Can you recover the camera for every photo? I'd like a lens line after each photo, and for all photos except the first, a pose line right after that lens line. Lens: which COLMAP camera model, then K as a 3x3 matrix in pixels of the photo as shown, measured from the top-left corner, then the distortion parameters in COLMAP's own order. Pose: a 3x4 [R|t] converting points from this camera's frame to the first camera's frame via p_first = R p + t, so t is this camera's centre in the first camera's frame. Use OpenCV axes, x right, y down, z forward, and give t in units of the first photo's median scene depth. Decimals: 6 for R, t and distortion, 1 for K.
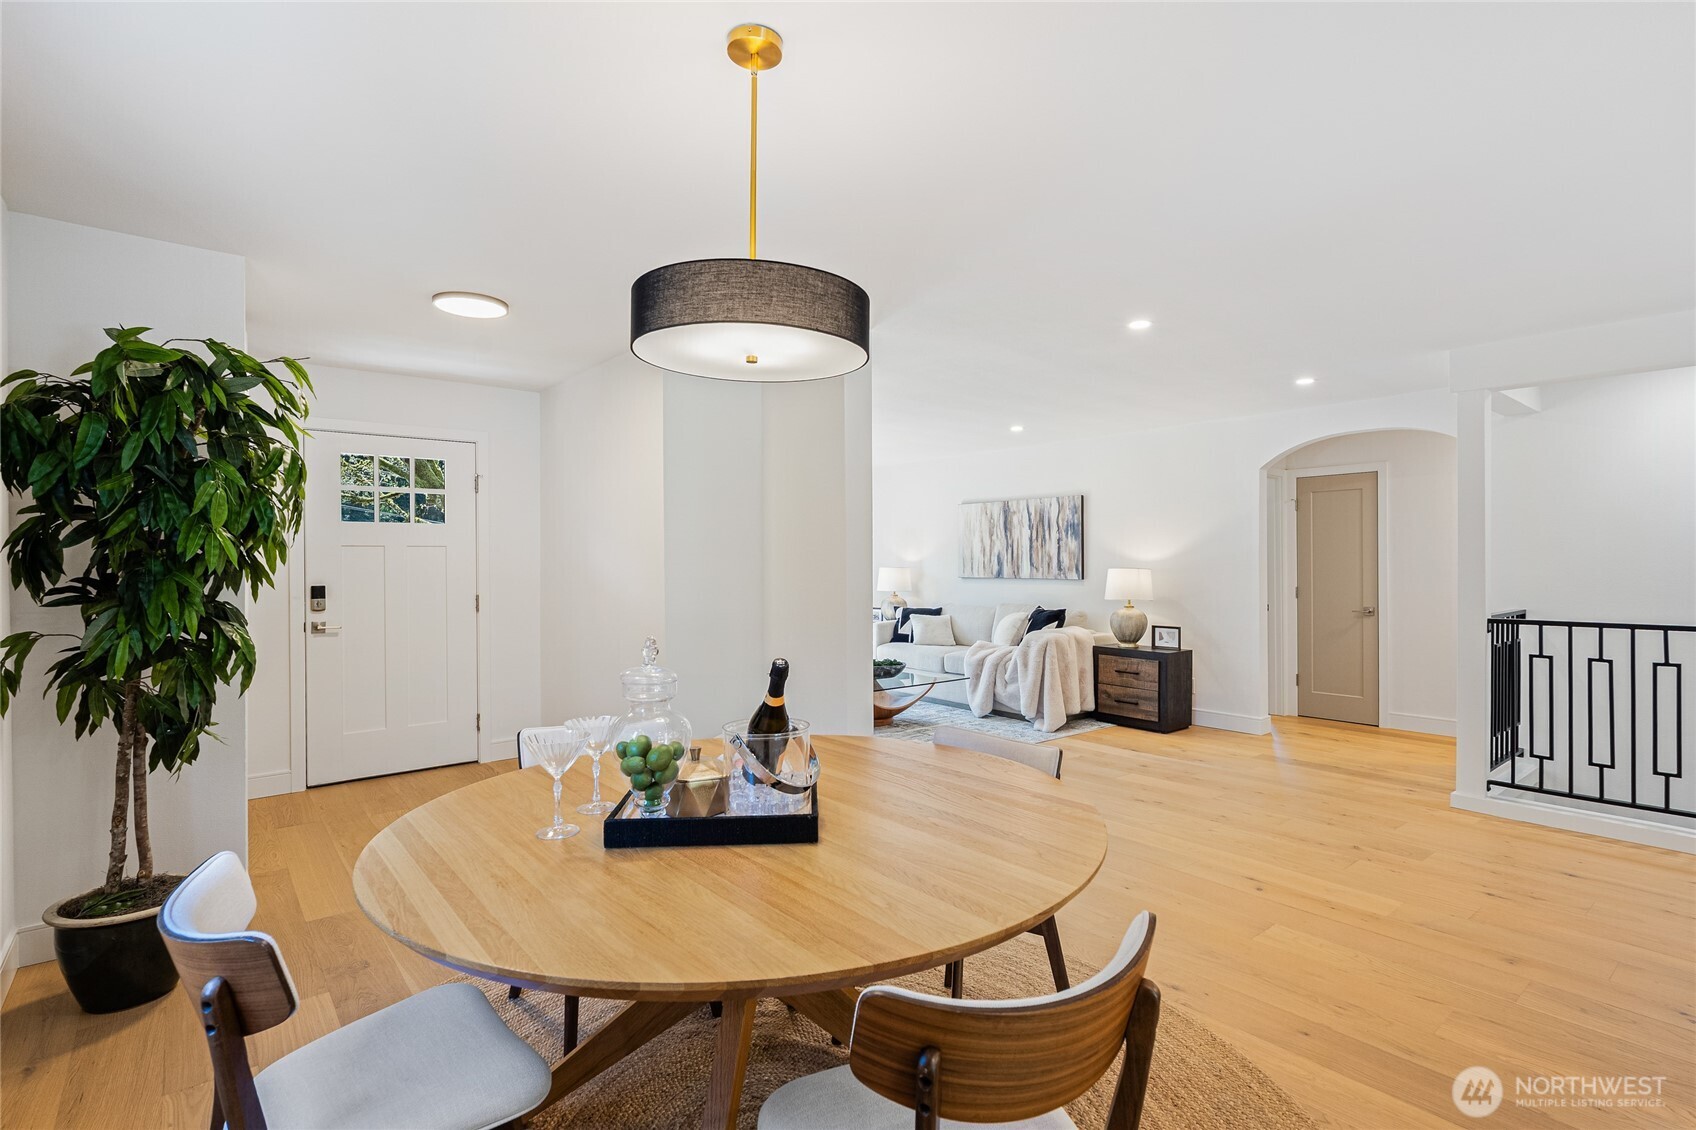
lens RADIAL K [[815.3, 0, 848.0], [0, 815.3, 565.0], [0, 0, 1]] dist [-0.004042, -0.000376]
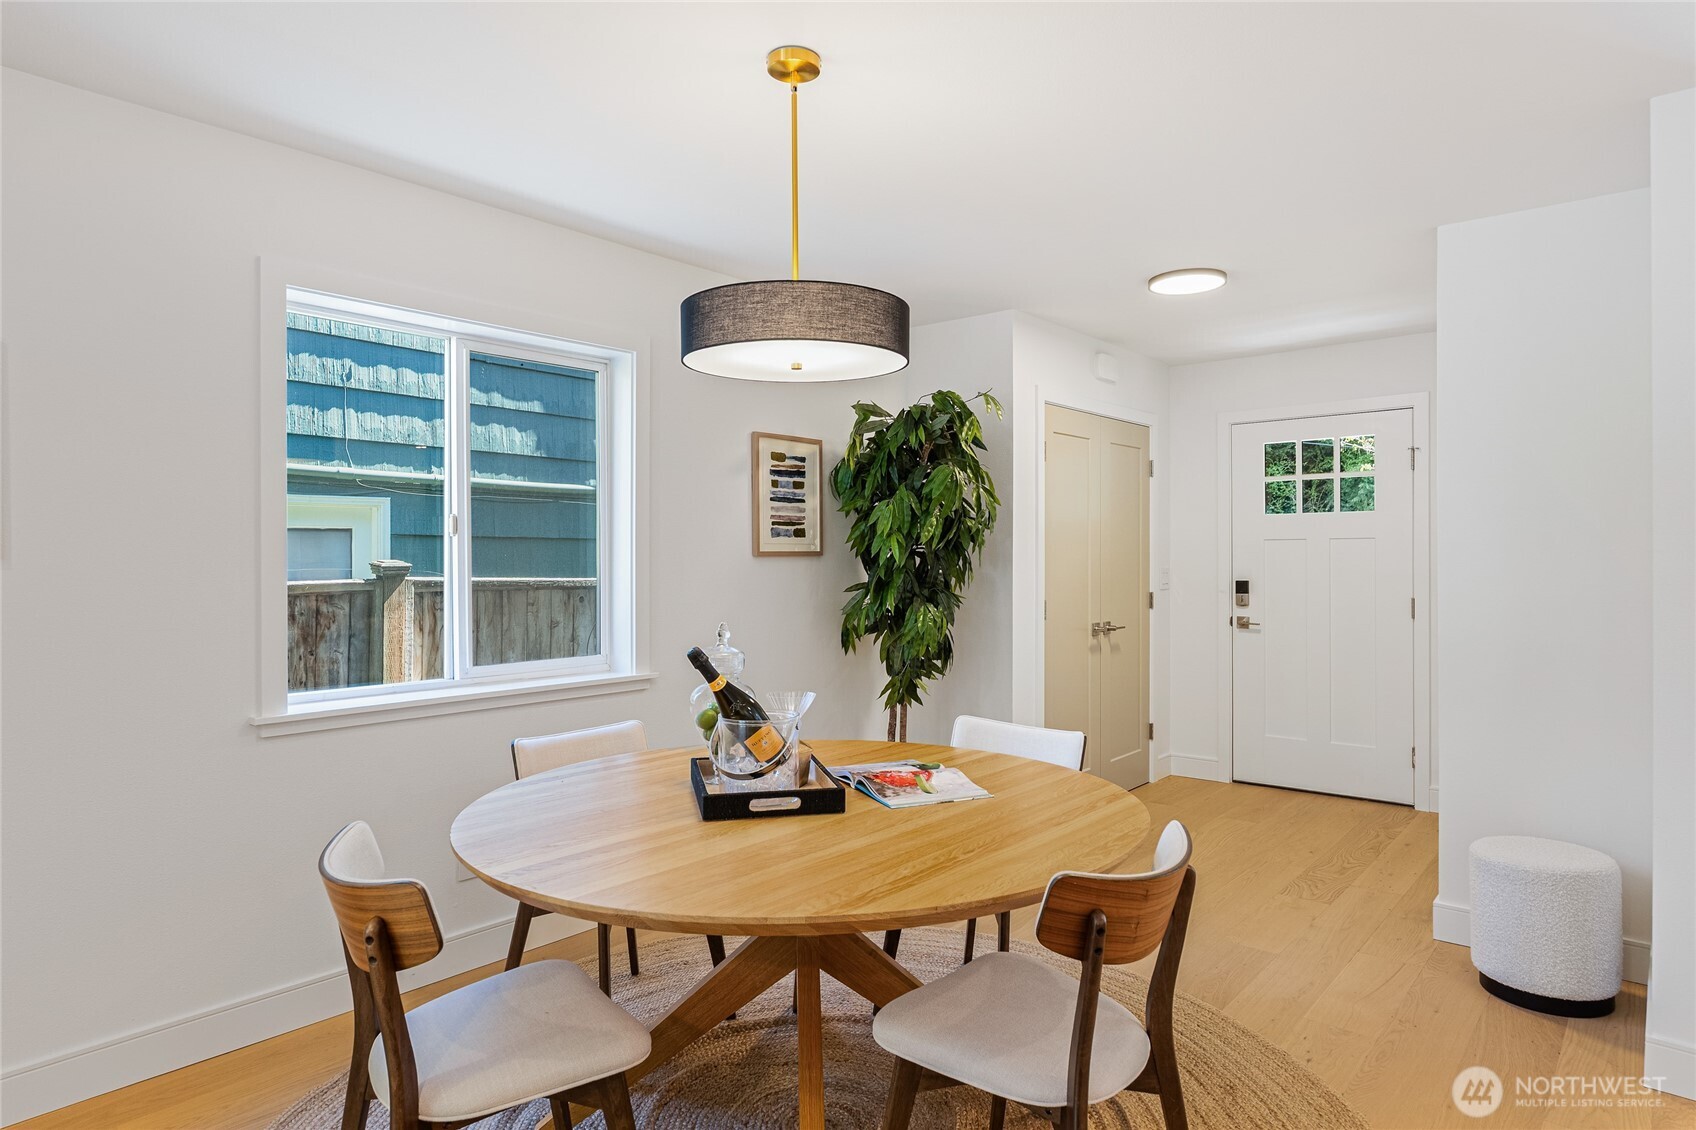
lens RADIAL K [[956.7, 0, 848.0], [0, 956.7, 565.0], [0, 0, 1]] dist [-0.002282, -0.000026]
pose [[0.173410, 0.009613, -0.984803, 0.283647], [-0.000893, 0.999953, 0.009603, -0.002901], [0.984849, -0.000786, 0.173411, 0.220866]]
